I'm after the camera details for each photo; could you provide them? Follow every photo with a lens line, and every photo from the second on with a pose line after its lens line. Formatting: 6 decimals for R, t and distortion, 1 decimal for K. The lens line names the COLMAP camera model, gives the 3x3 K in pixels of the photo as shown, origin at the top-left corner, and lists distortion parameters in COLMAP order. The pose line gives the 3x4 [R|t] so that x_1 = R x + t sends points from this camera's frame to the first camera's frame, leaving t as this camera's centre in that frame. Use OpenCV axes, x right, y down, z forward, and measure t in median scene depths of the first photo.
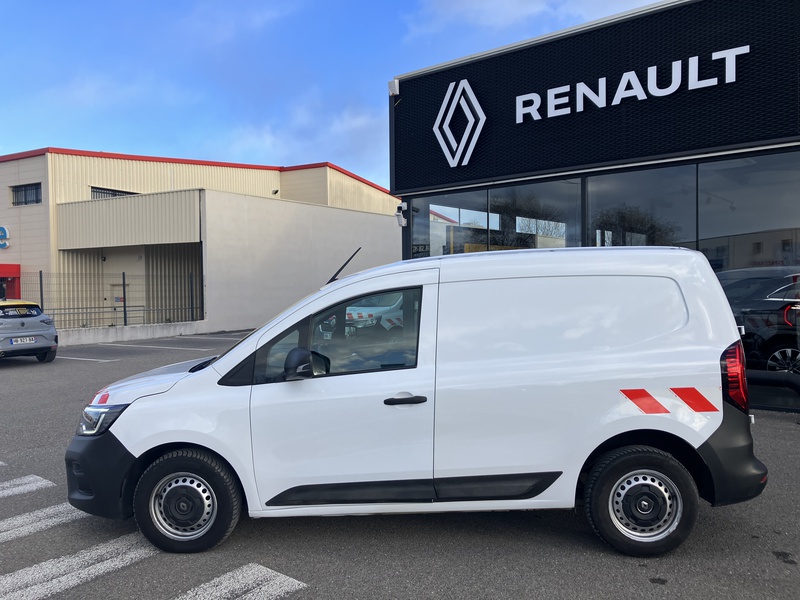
lens RADIAL K [[658.6, 0, 393.2], [0, 658.6, 301.8], [0, 0, 1]] dist [0.016620, -0.004080]
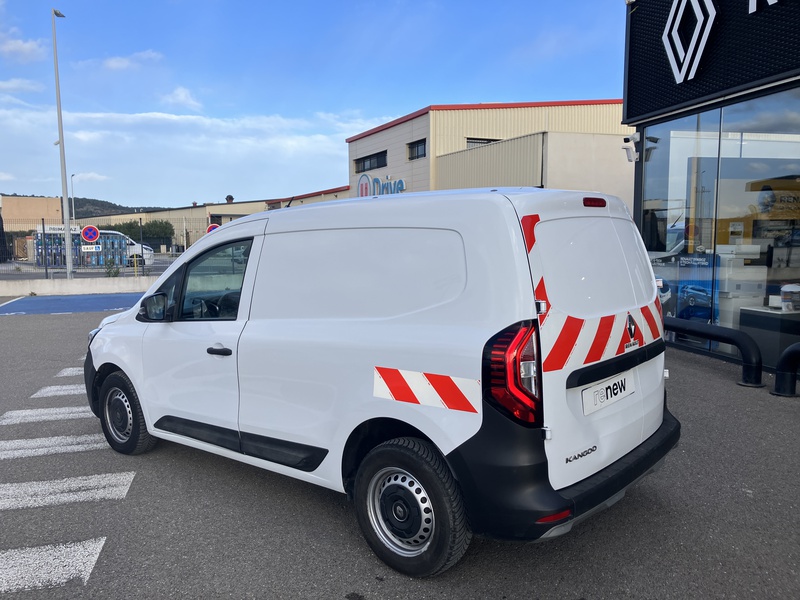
lens RADIAL K [[656.9, 0, 387.9], [0, 656.9, 300.5], [0, 0, 1]] dist [0.014155, 0.002706]
pose [[0.791089, 0.068490, -0.607854, 0.359740], [-0.017085, 0.995798, 0.089966, -0.009673], [0.611462, -0.060786, 0.788936, 0.157047]]
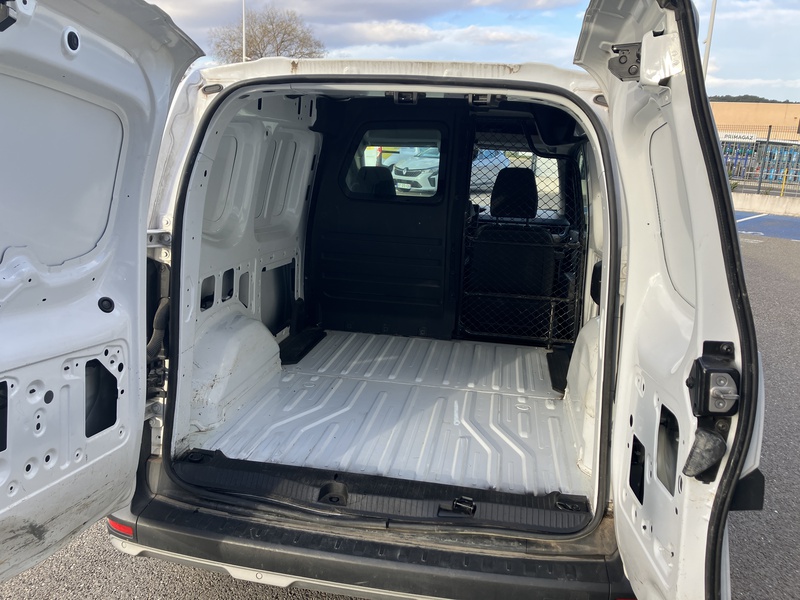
lens RADIAL K [[674.9, 0, 400.1], [0, 674.9, 281.2], [0, 0, 1]] dist [0.025820, -0.013775]
pose [[-0.109252, 0.225675, -0.968057, 0.437297], [-0.065981, 0.970092, 0.233596, -0.025190], [0.991822, 0.089394, -0.091094, 0.543232]]
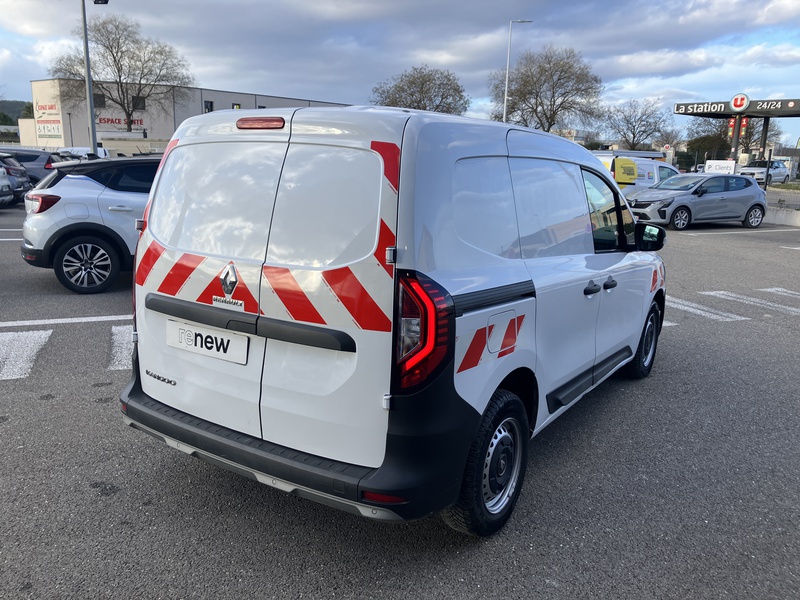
lens RADIAL K [[658.6, 0, 393.2], [0, 658.6, 301.8], [0, 0, 1]] dist [0.016620, -0.004080]
pose [[-0.501005, 0.187541, -0.844880, 0.458536], [-0.039484, 0.970269, 0.238788, -0.028467], [0.864543, 0.152993, -0.478705, 0.718749]]
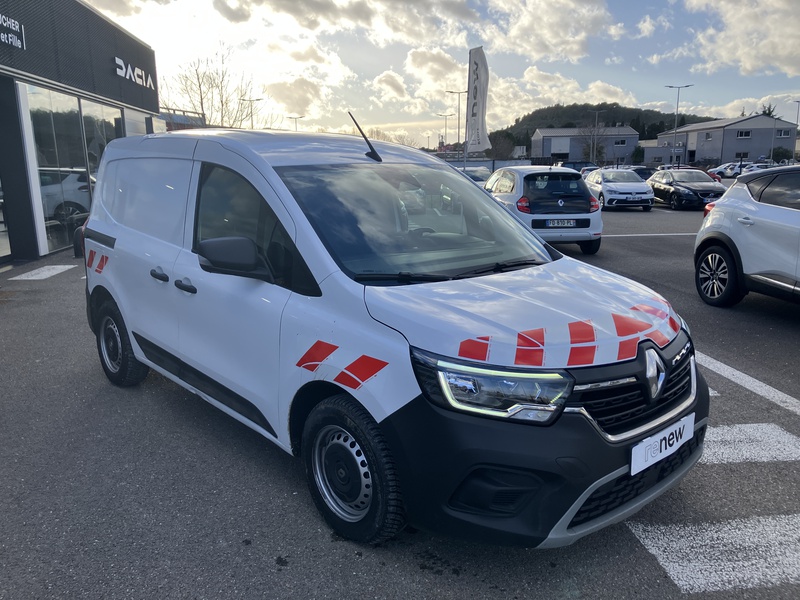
lens RADIAL K [[658.5, 0, 396.0], [0, 658.5, 303.4], [0, 0, 1]] dist [0.035491, -0.053090]
pose [[-0.717579, -0.117409, 0.686510, -0.354093], [0.040452, 0.976999, 0.209373, -0.012479], [-0.695302, 0.178012, -0.696324, 0.828775]]
